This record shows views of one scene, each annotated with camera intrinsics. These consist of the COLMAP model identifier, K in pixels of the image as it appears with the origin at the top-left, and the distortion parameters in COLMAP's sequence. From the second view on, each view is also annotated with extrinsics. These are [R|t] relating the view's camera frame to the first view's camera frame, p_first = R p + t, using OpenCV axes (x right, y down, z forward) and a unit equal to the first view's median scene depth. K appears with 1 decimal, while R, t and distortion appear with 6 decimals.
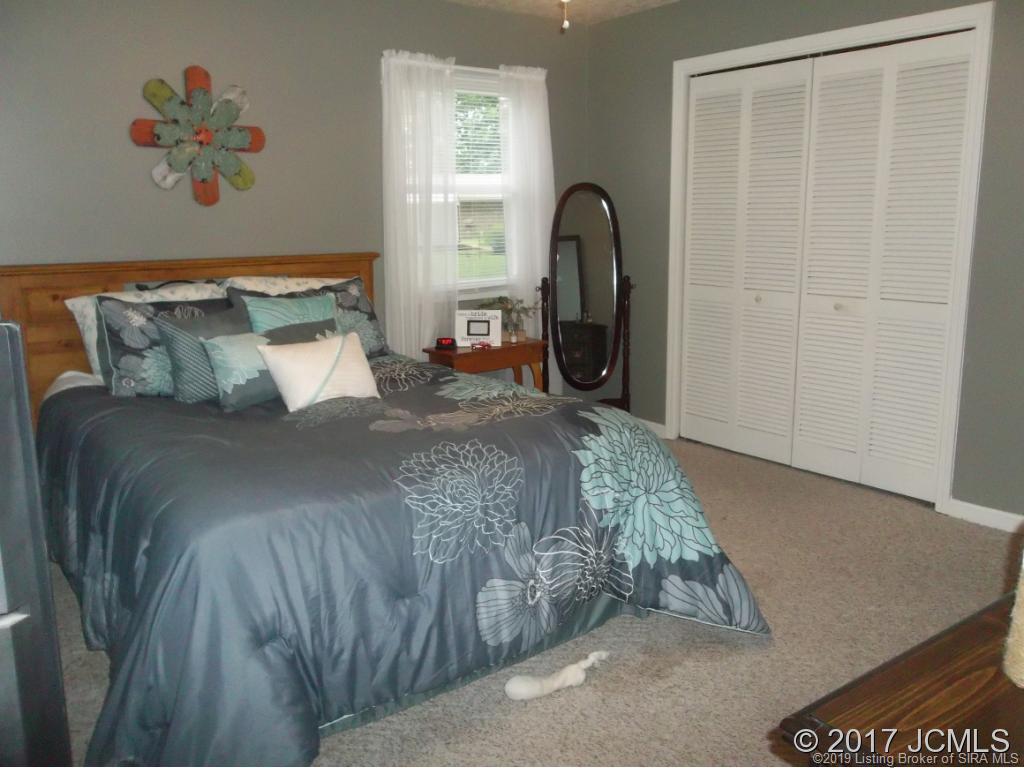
lens RADIAL K [[861.0, 0, 518.9], [0, 861.0, 379.6], [0, 0, 1]] dist [0.155310, -0.253805]
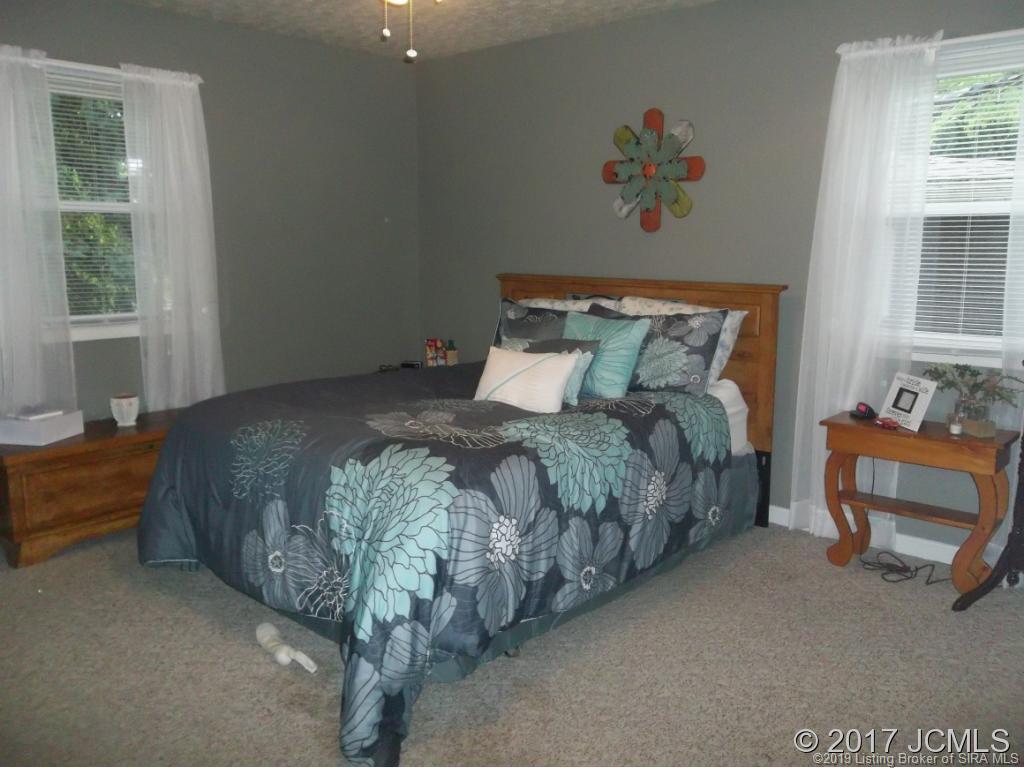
lens RADIAL K [[861.0, 0, 518.9], [0, 861.0, 379.6], [0, 0, 1]] dist [0.155310, -0.253805]
pose [[0.161304, 0.177031, -0.970897, 0.750347], [-0.197683, 0.969638, 0.143959, -0.145749], [0.966904, 0.168709, 0.191402, 0.675727]]
